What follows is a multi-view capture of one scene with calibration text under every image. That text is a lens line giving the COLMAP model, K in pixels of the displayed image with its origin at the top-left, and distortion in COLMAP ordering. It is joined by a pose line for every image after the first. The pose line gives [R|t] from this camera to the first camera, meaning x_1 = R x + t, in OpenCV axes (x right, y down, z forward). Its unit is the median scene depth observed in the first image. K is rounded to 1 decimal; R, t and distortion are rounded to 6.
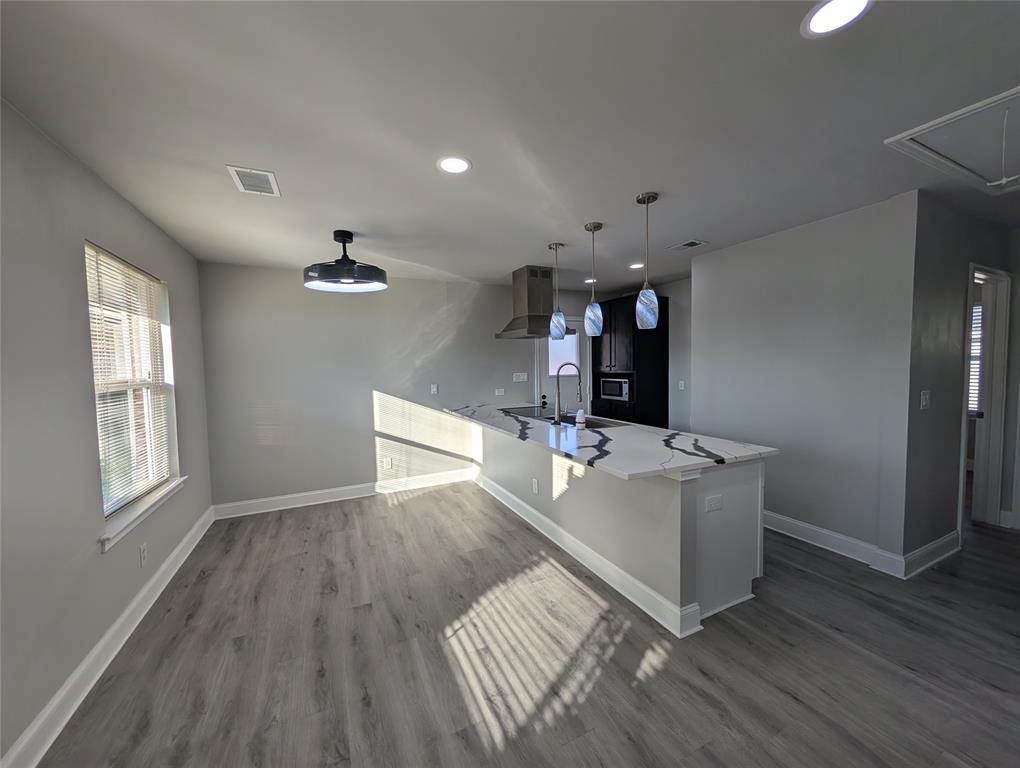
lens RADIAL K [[386.9, 0, 508.7], [0, 386.9, 383.9], [0, 0, 1]] dist [0.000125, 0.000201]
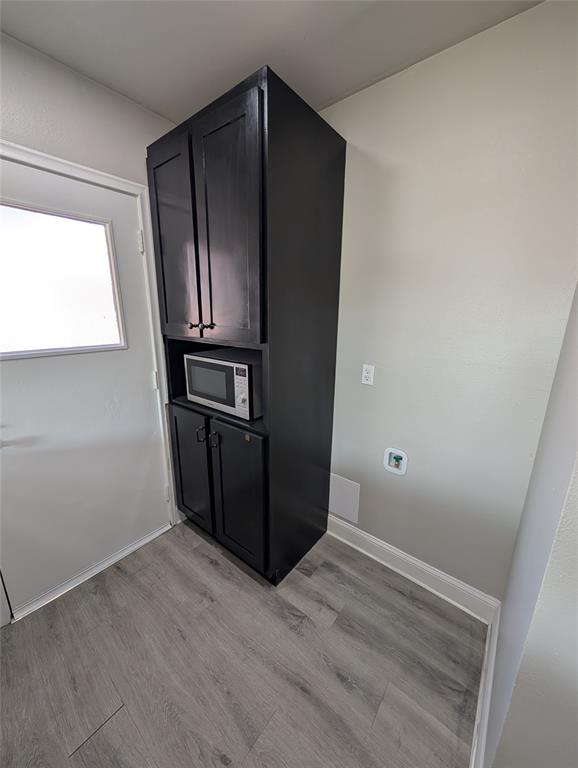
lens RADIAL K [[291.3, 0, 294.5], [0, 291.3, 385.3], [0, 0, 1]] dist [0.000125, 0.000201]
pose [[0.897212, -0.085164, 0.433310, 0.394181], [0.000100, 0.981267, 0.192654, -0.079415], [-0.441600, -0.172808, 0.880413, 1.271645]]
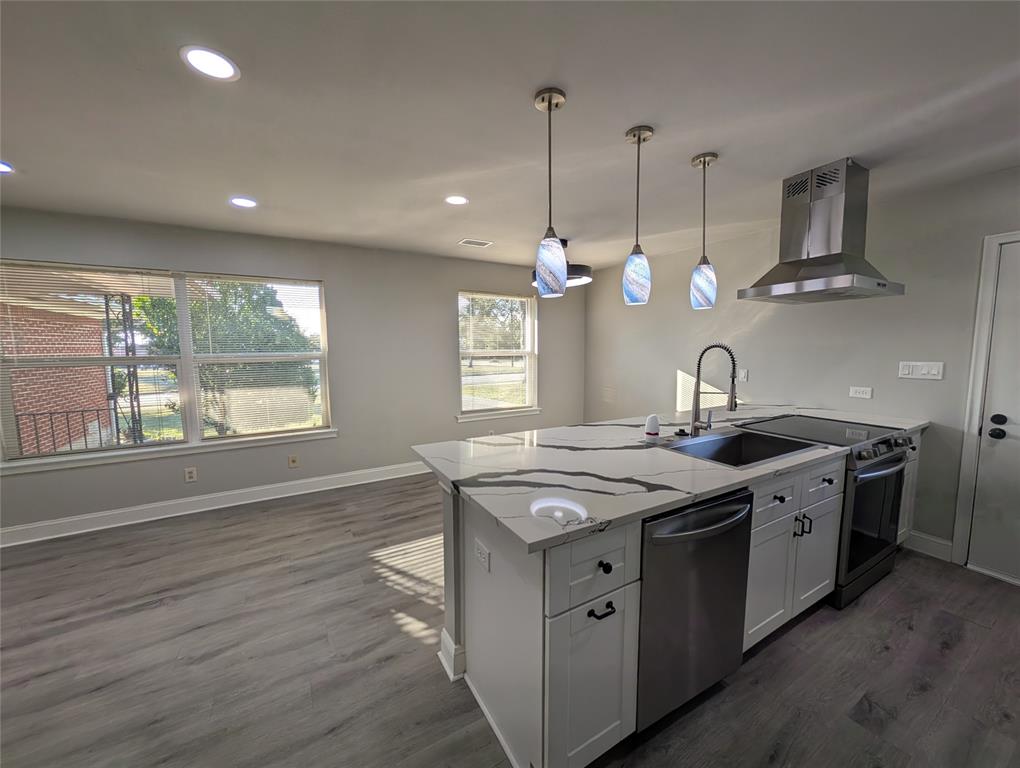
lens RADIAL K [[386.9, 0, 506.7], [0, 386.9, 384.2], [0, 0, 1]] dist [0.000125, 0.000201]
pose [[0.080930, 0.114924, -0.990072, 0.869378], [-0.047234, 0.992657, 0.111363, -0.052201], [0.995600, 0.037752, 0.085764, 0.719171]]
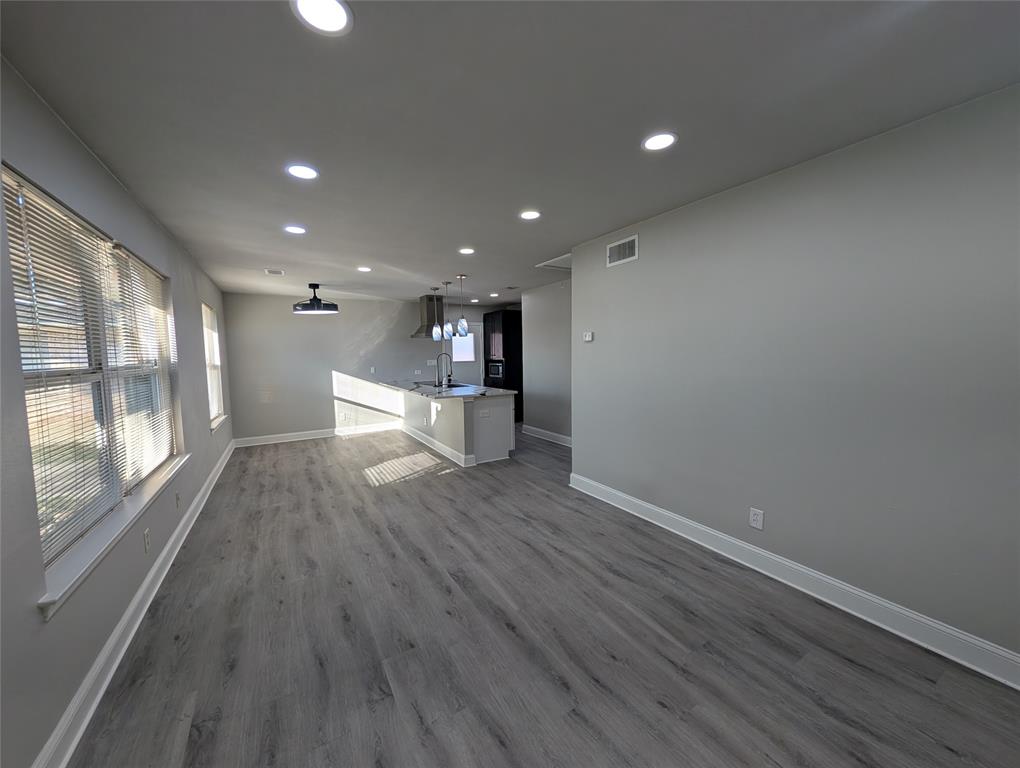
lens RADIAL K [[386.9, 0, 507.3], [0, 386.9, 382.4], [0, 0, 1]] dist [0.000125, 0.000201]
pose [[0.996720, -0.007640, 0.080565, 0.355200], [0.005968, 0.999762, 0.020977, 0.054168], [-0.080706, -0.020428, 0.996529, -0.961569]]
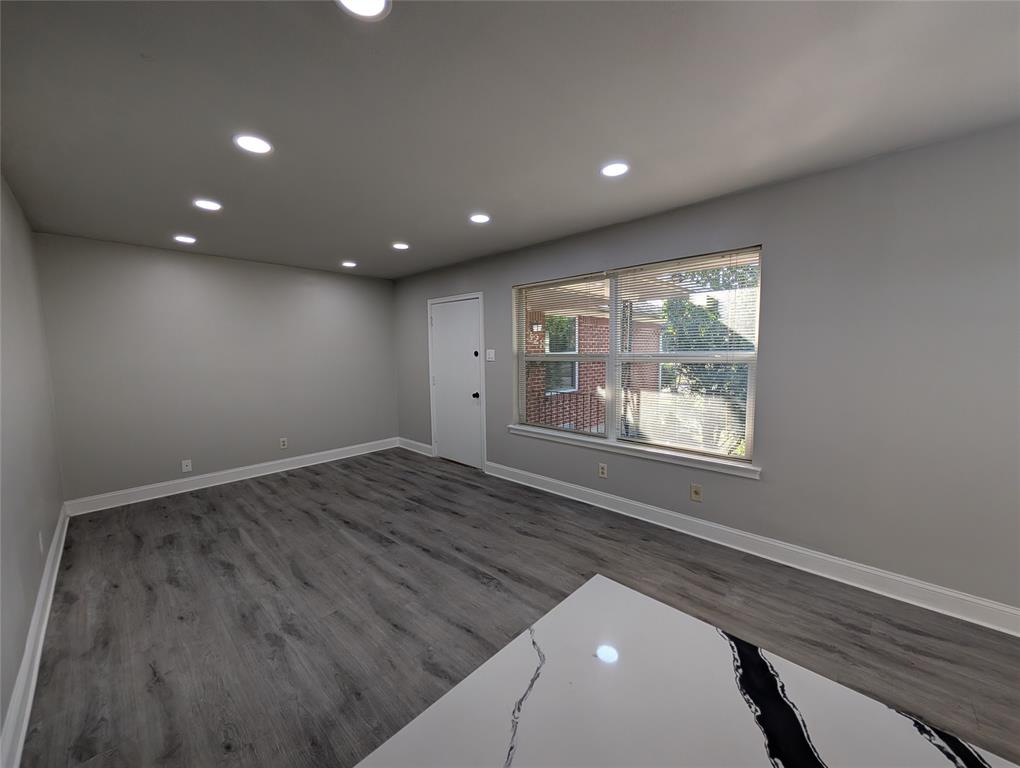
lens RADIAL K [[386.9, 0, 509.2], [0, 386.9, 383.5], [0, 0, 1]] dist [0.000125, 0.000201]
pose [[-0.933999, 0.059402, -0.352302, 0.346281], [0.008552, 0.989516, 0.144172, -0.045112], [0.357172, 0.131643, -0.924715, 0.841824]]
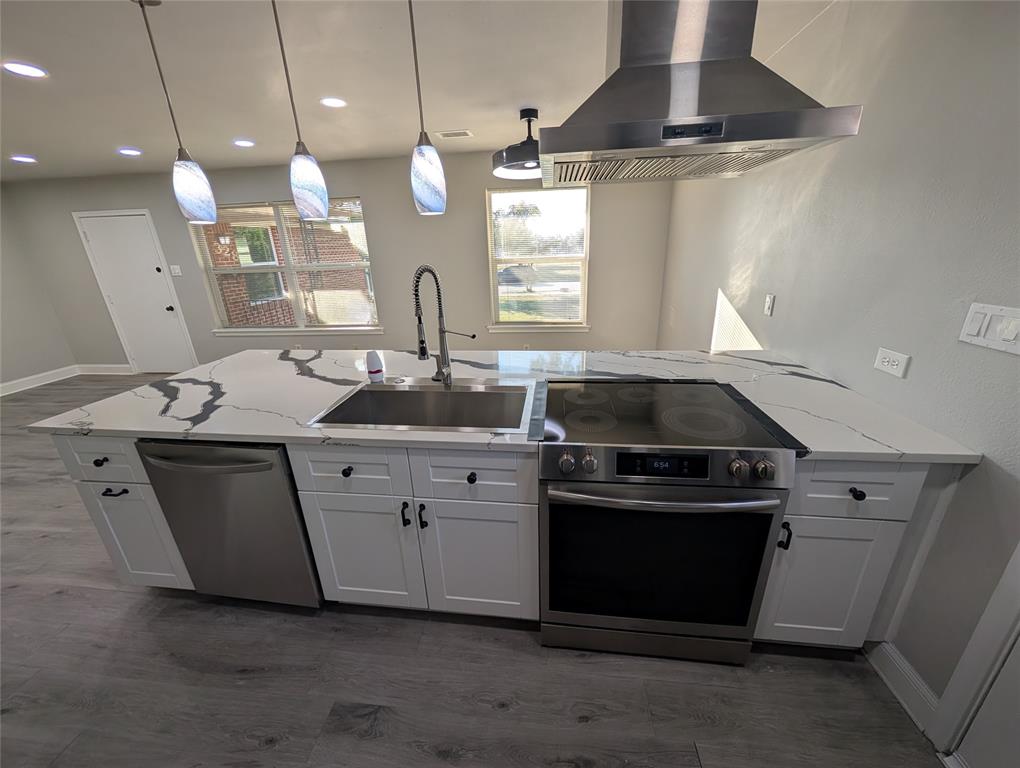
lens RADIAL K [[386.9, 0, 508.2], [0, 386.9, 384.7], [0, 0, 1]] dist [0.000125, 0.000201]
pose [[-0.531437, 0.319056, -0.784715, 0.585502], [-0.001474, 0.926008, 0.377502, -0.114982], [0.847097, 0.201775, -0.491644, 1.553383]]
